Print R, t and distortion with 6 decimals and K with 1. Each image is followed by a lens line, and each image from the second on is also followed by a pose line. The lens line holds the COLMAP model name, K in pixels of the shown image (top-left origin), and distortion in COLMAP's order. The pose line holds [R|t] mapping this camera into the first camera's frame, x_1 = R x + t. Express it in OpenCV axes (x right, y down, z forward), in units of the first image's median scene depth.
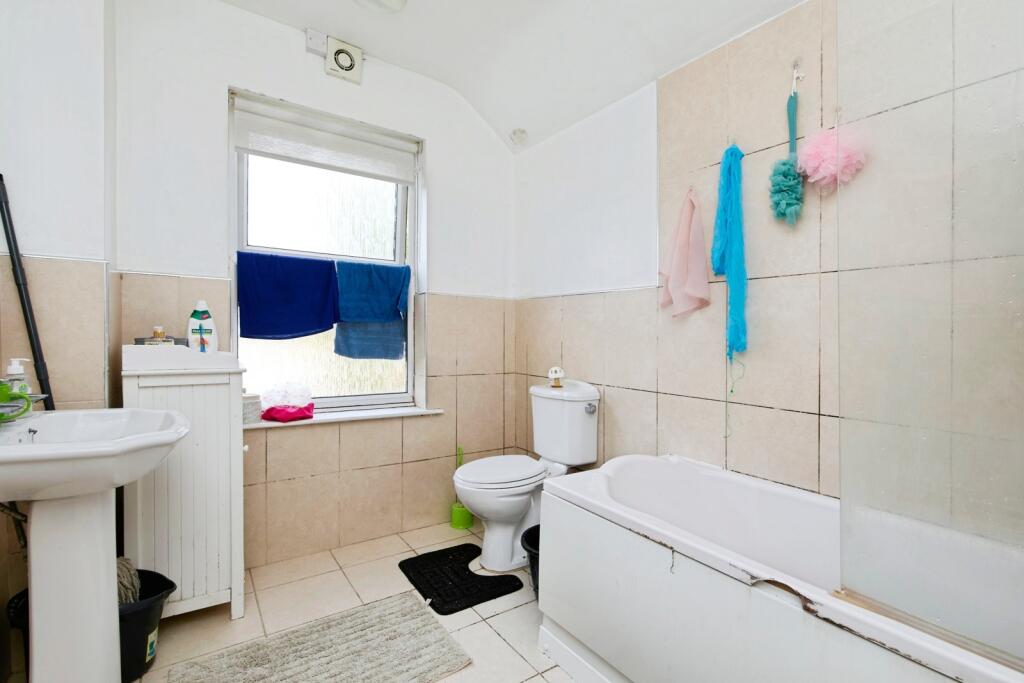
lens RADIAL K [[474.6, 0, 512.0], [0, 474.6, 341.5], [0, 0, 1]] dist [0.001444, 0.000359]
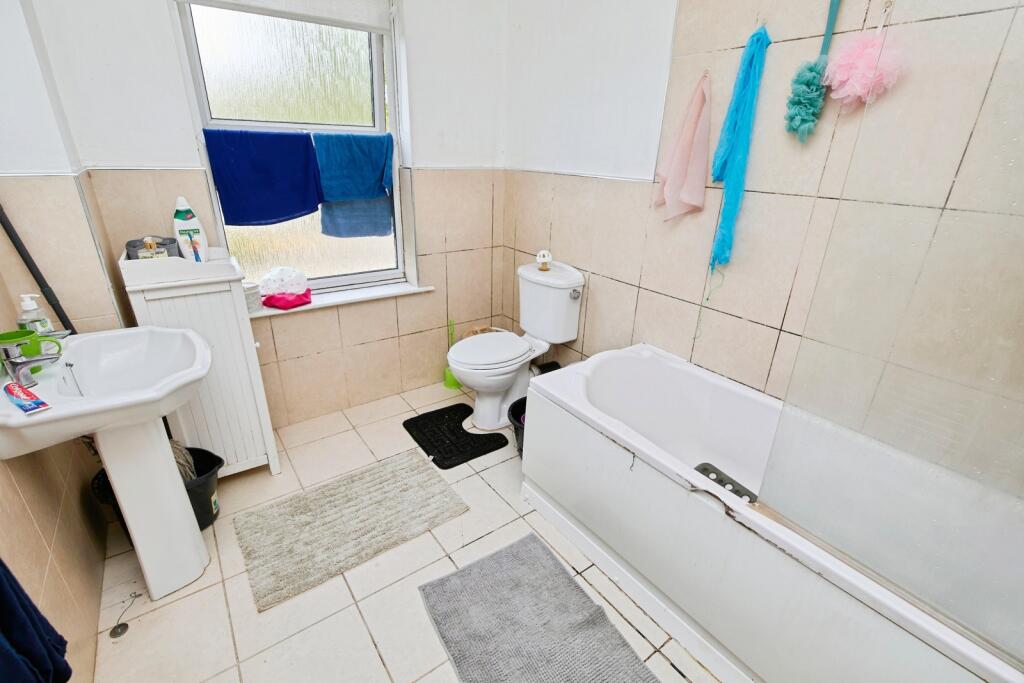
lens RADIAL K [[468.6, 0, 507.6], [0, 468.6, 343.1], [0, 0, 1]] dist [0.001014, 0.000910]
pose [[0.999401, 0.010426, 0.033011, -0.022540], [-0.022281, 0.923541, 0.382852, -0.194014], [-0.026495, -0.383358, 0.923220, -0.004512]]
